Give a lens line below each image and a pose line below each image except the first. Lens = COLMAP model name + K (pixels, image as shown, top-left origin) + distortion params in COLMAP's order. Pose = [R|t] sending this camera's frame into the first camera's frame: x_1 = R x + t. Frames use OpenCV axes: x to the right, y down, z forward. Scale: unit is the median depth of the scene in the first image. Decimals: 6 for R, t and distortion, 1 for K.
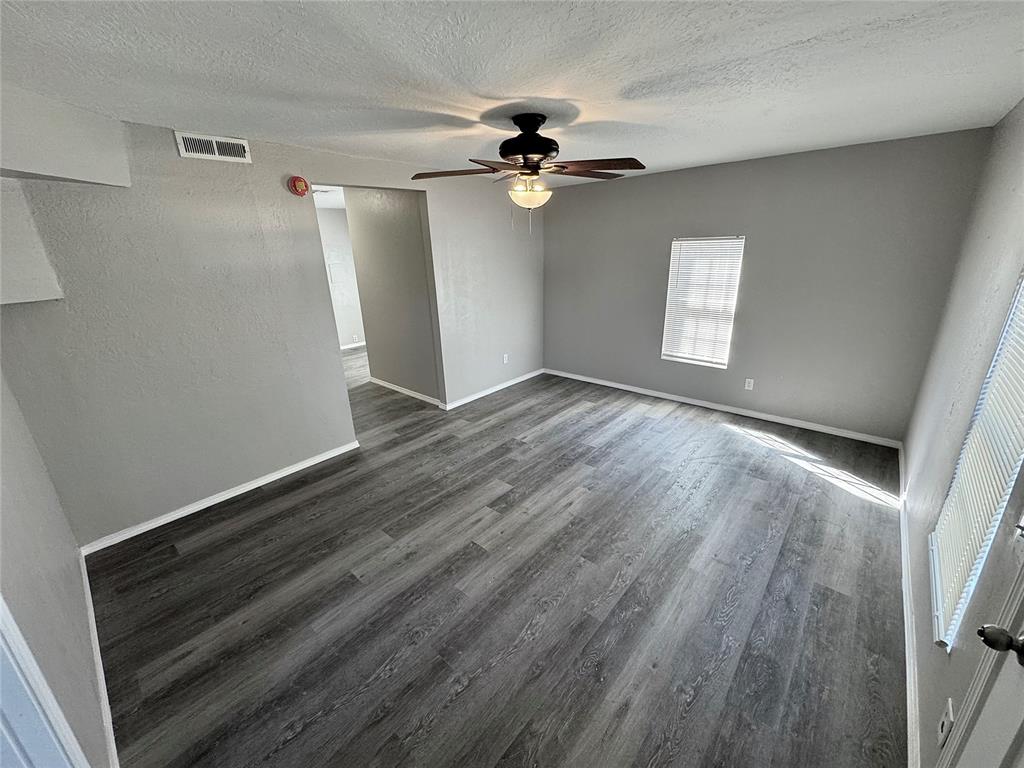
lens RADIAL K [[410.1, 0, 513.9], [0, 410.1, 388.1], [0, 0, 1]] dist [-0.000864, -0.000061]
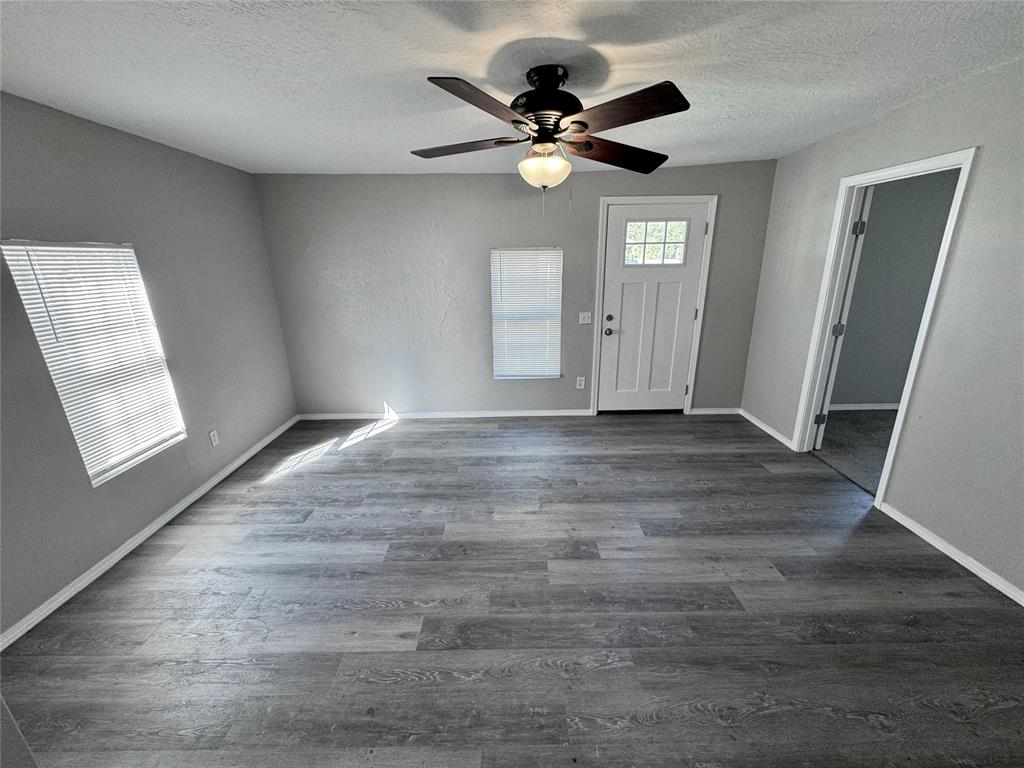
lens RADIAL K [[410.1, 0, 513.9], [0, 410.1, 388.1], [0, 0, 1]] dist [-0.000864, -0.000061]
pose [[-0.670929, -0.182663, 0.718672, -0.400016], [0.279932, 0.835078, 0.473585, -0.353831], [-0.686653, 0.518921, -0.509144, 1.159711]]
